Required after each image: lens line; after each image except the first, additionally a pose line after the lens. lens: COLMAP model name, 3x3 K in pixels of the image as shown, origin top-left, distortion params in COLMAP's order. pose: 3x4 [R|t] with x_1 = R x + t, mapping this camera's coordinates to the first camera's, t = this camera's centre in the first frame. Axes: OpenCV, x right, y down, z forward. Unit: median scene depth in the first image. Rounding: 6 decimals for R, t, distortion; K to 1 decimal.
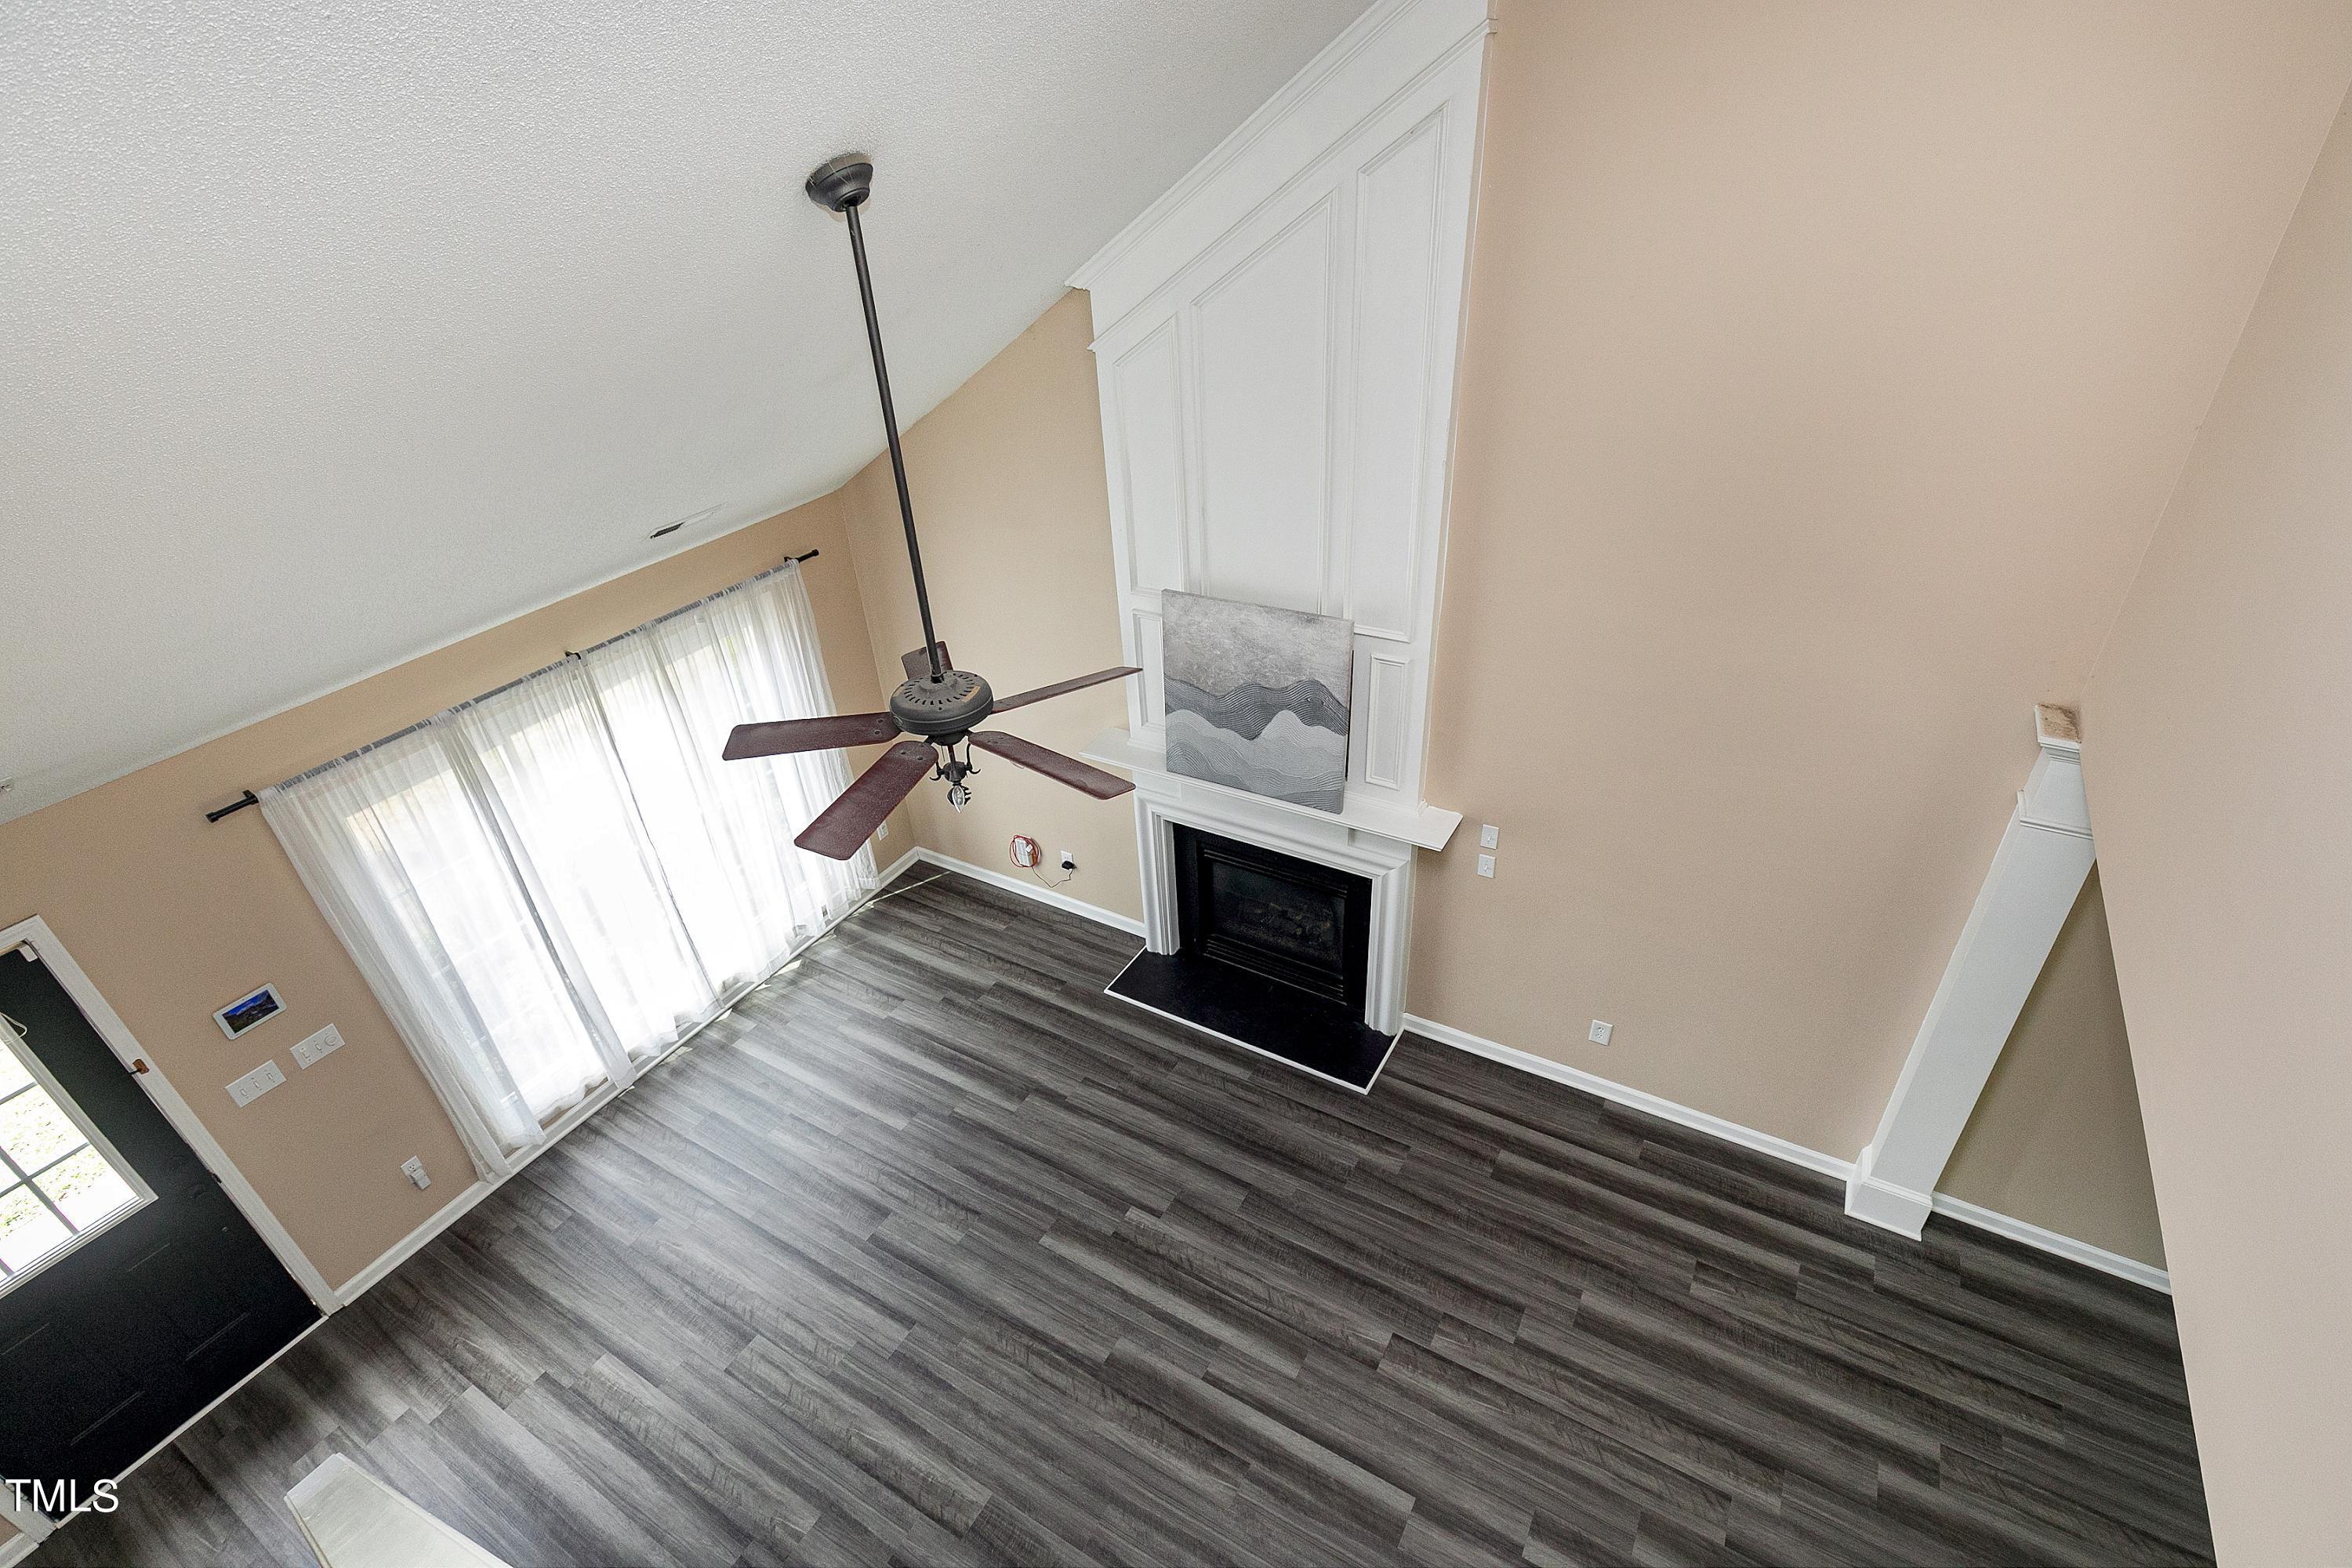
lens RADIAL K [[1089.8, 0, 1176.0], [0, 1089.8, 784.0], [0, 0, 1]] dist [-0.000269, -0.000047]
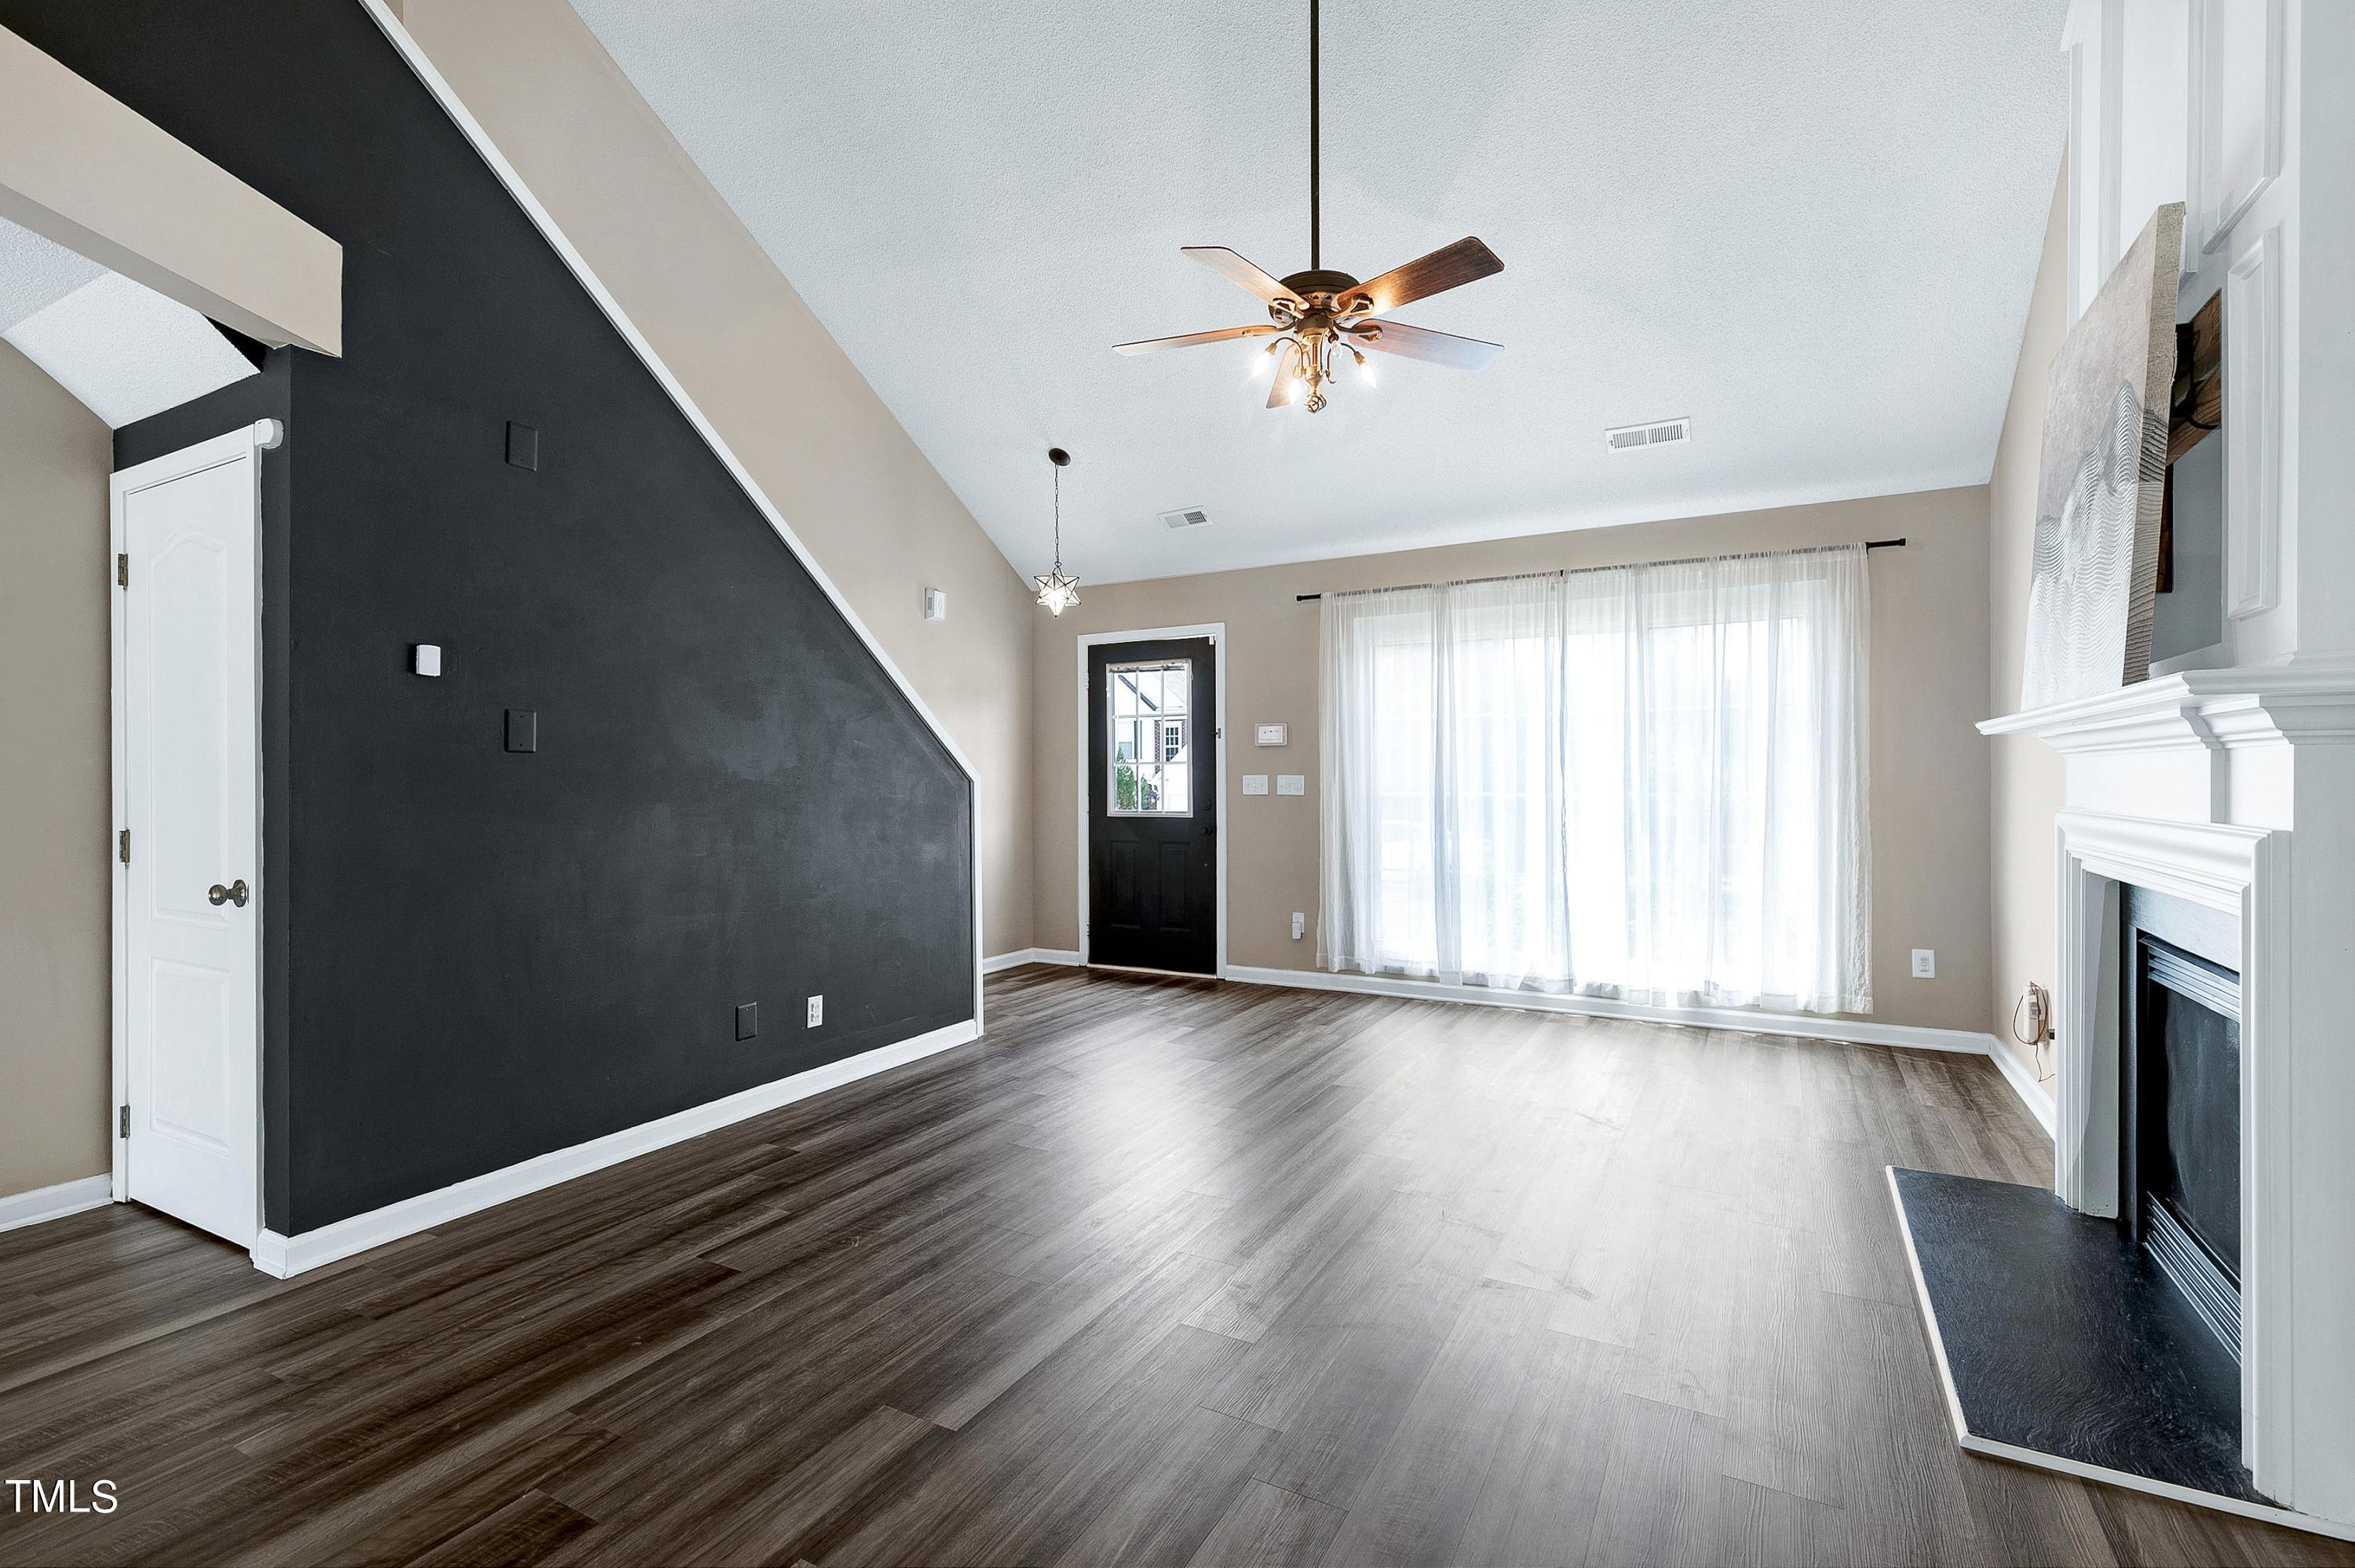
lens RADIAL K [[1075.3, 0, 1150.0], [0, 1075.3, 791.4], [0, 0, 1]] dist [0.002478, -0.000313]
pose [[0.001708, 0.056999, -0.998373, 0.640492], [-0.527679, 0.848114, 0.047517, 0.273483], [0.849442, 0.526740, 0.031526, 0.787166]]
